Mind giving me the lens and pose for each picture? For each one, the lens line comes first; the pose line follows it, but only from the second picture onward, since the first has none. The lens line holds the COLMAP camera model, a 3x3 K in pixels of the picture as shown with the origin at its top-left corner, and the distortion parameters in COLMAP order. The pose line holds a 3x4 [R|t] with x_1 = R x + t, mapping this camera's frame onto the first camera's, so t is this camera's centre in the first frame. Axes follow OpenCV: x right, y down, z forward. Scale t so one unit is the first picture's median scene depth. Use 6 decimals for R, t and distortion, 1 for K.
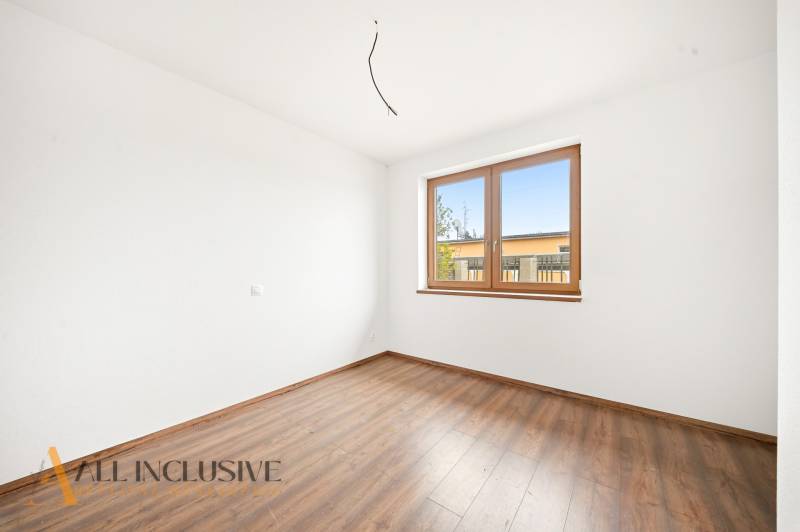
lens RADIAL K [[296.0, 0, 400.0], [0, 296.0, 266.0], [0, 0, 1]] dist [0.008151, -0.000172]
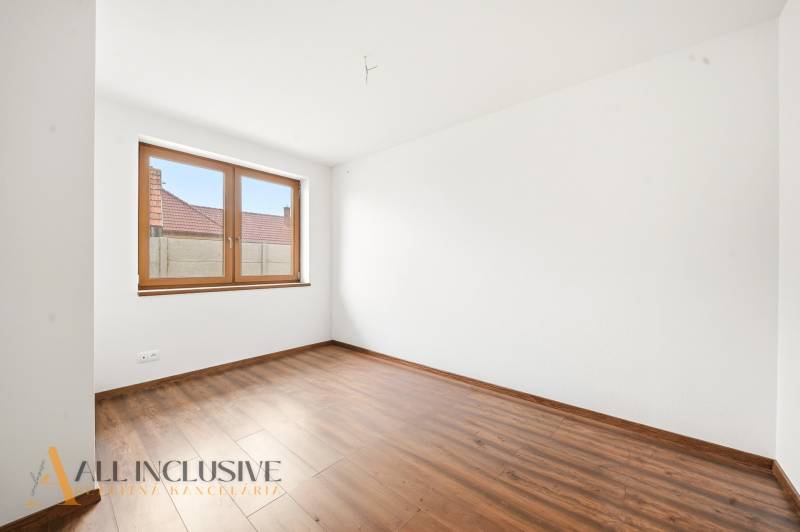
lens RADIAL K [[288.9, 0, 400.8], [0, 288.9, 264.6], [0, 0, 1]] dist [-0.001876, -0.000157]
pose [[0.028302, 0.007298, 0.999573, -0.741835], [-0.013825, 0.999881, -0.006909, 0.012117], [-0.999504, -0.013623, 0.028399, 0.402478]]
